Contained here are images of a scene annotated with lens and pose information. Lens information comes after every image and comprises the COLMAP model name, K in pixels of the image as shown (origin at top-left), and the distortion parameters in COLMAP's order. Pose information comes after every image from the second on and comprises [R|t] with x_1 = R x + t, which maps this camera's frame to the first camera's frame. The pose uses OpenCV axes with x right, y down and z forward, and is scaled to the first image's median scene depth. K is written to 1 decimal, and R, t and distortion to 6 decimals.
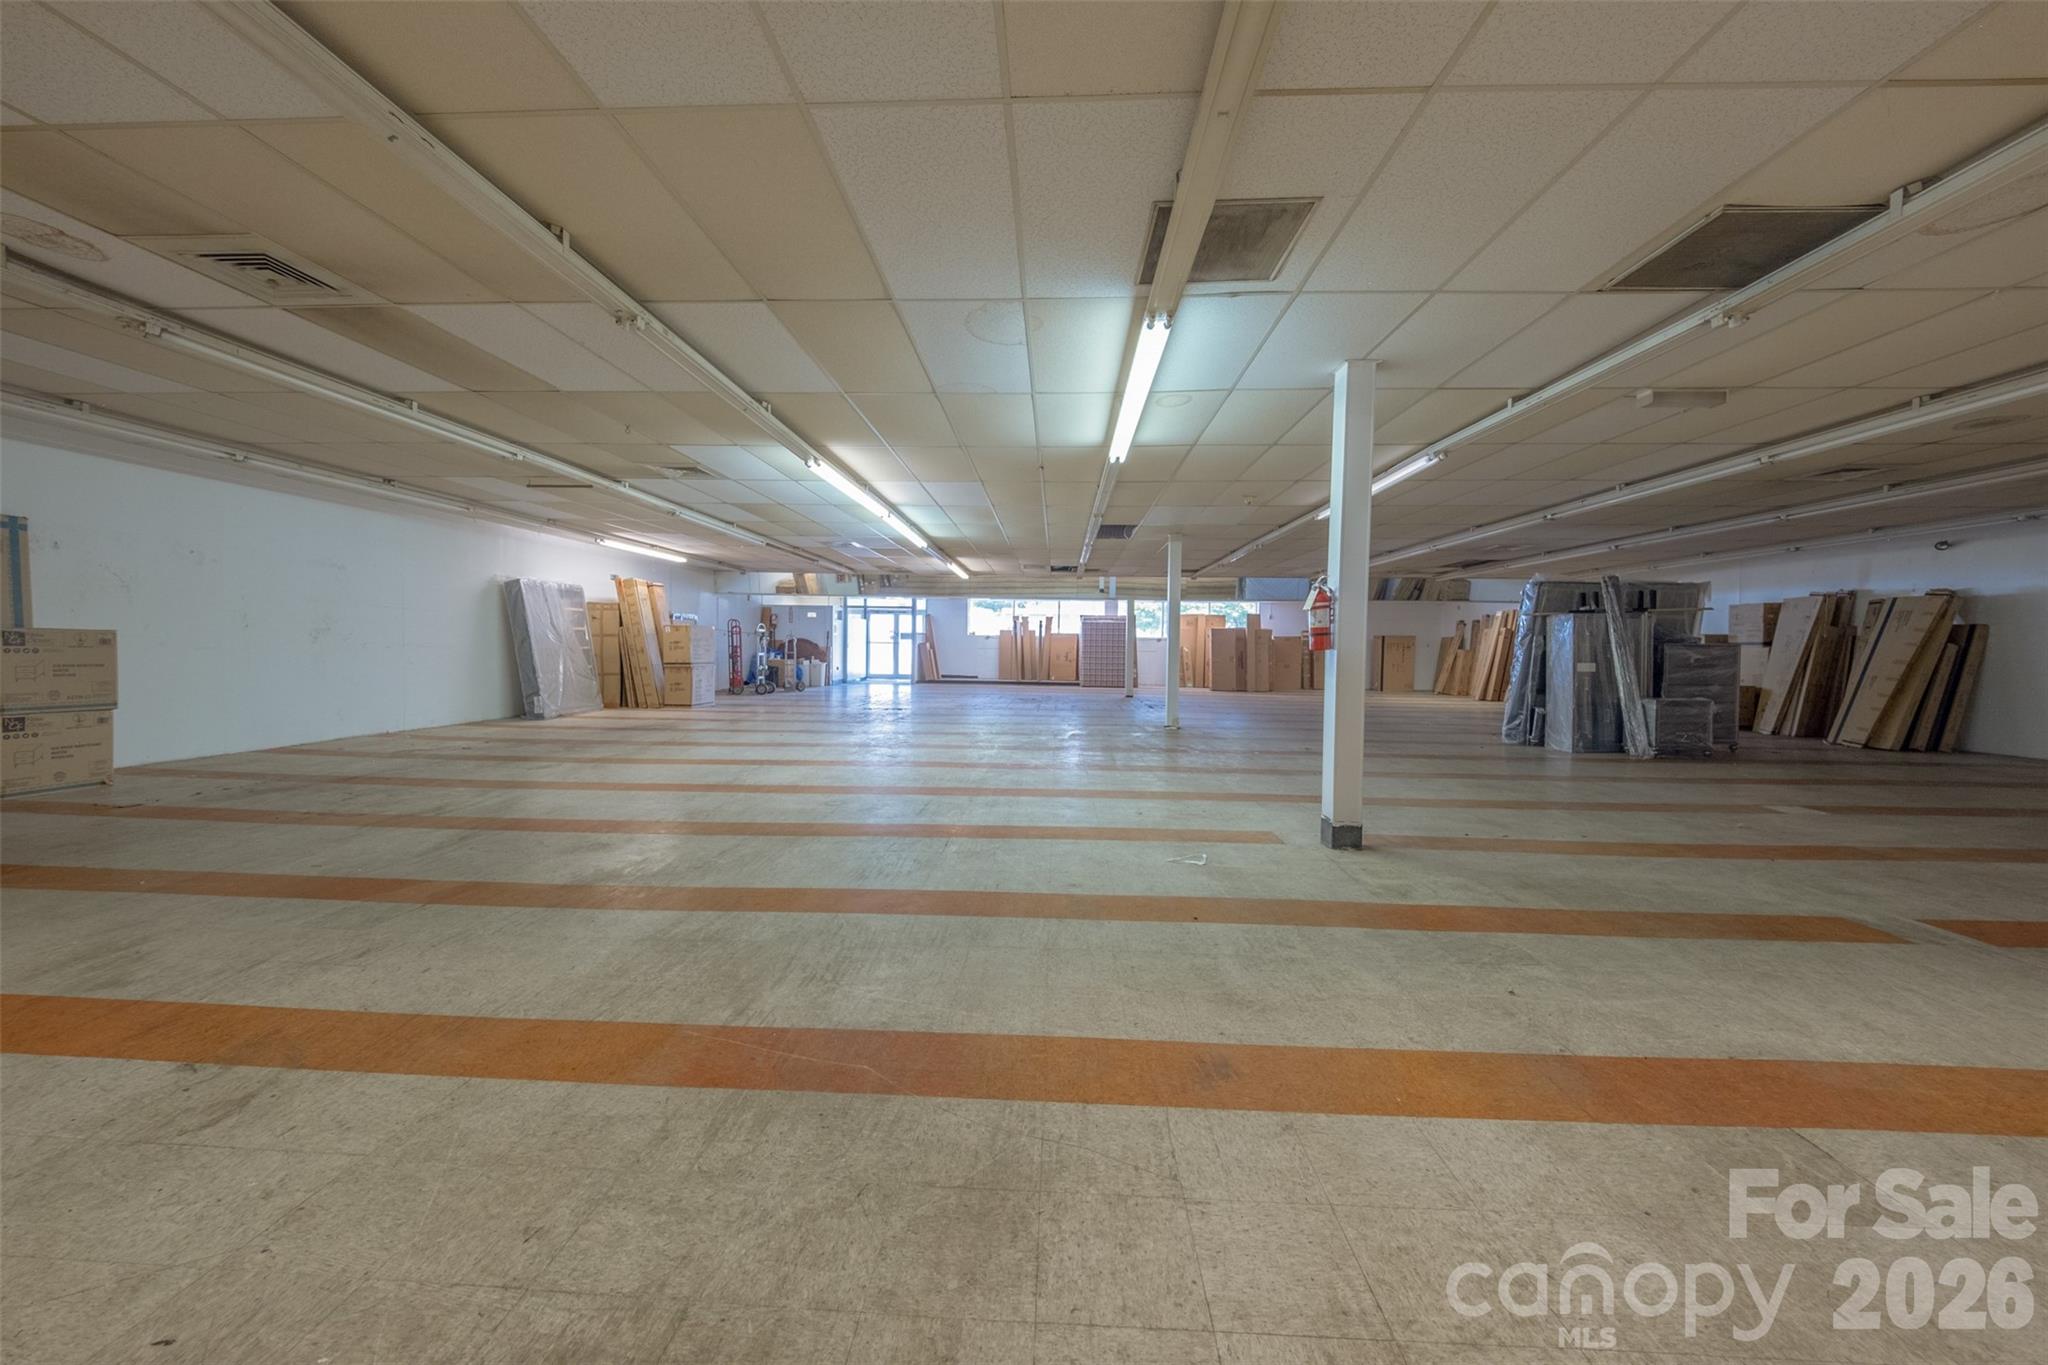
lens RADIAL K [[738.8, 0, 1023.5], [0, 738.8, 661.6], [0, 0, 1]] dist [0.002868, -0.003896]
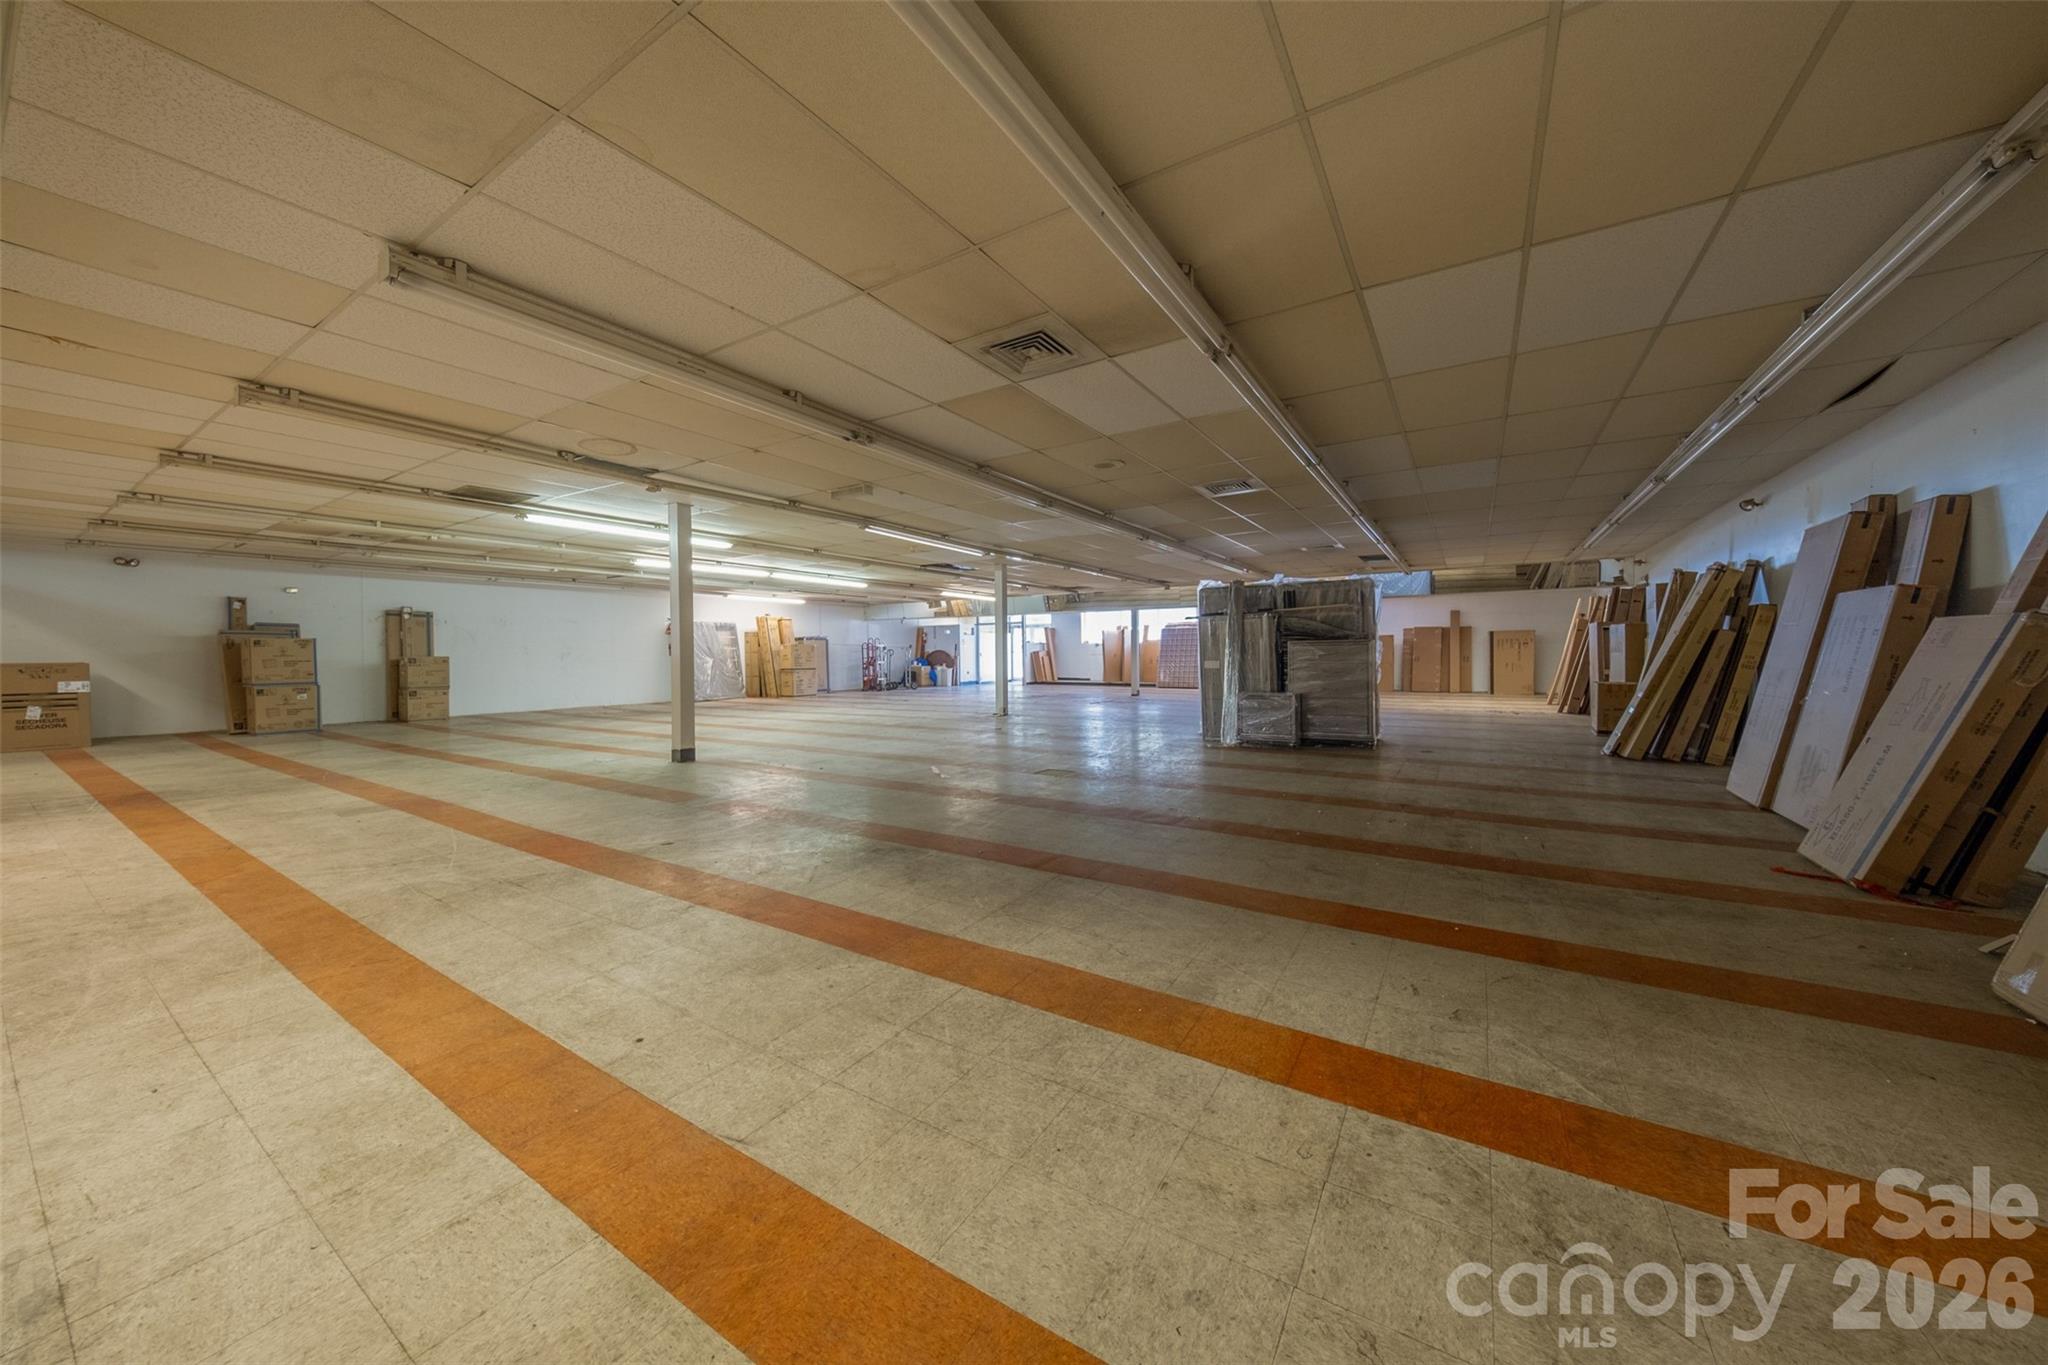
lens RADIAL K [[702.8, 0, 1025.8], [0, 702.8, 670.7], [0, 0, 1]] dist [0.000496, -0.003189]
pose [[0.873000, -0.007094, -0.487669, 0.881380], [0.008797, 0.999961, 0.001204, 0.011073], [0.487642, -0.005341, 0.873028, -0.053489]]
